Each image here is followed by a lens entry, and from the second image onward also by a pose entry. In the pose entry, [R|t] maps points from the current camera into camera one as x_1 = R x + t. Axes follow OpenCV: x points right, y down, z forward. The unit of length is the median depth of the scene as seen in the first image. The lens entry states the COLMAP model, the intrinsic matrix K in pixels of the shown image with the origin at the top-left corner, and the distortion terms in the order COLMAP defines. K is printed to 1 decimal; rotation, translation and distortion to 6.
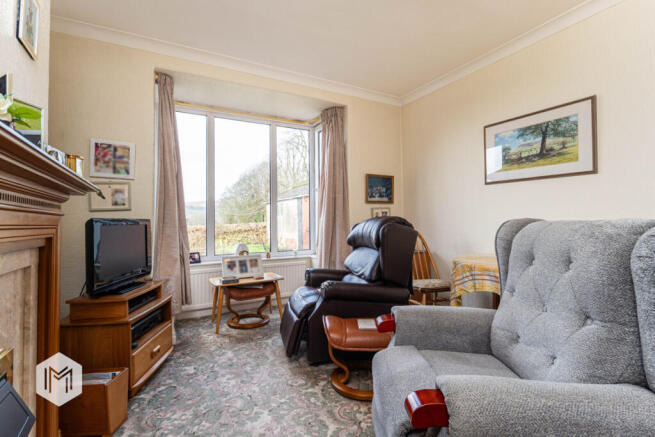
lens RADIAL K [[315.5, 0, 327.5], [0, 315.5, 218.5], [0, 0, 1]] dist [0.001420, -0.000025]
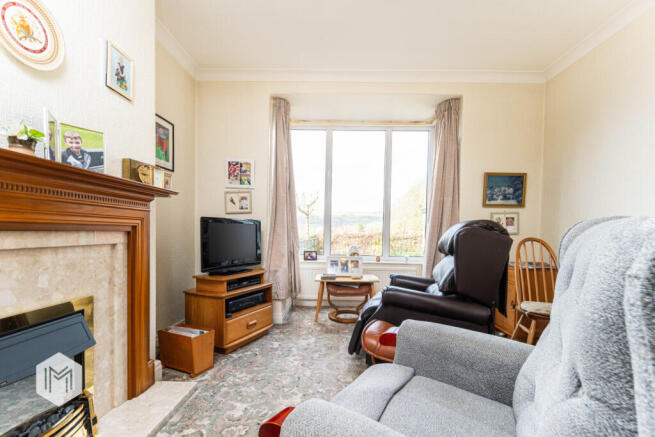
lens RADIAL K [[295.6, 0, 328.4], [0, 295.6, 243.7], [0, 0, 1]] dist [-0.001714, -0.000311]
pose [[0.862448, 0.049478, -0.503722, 0.219387], [-0.022194, 0.997950, 0.060023, 0.016032], [0.505659, -0.040587, 0.861778, 0.110115]]
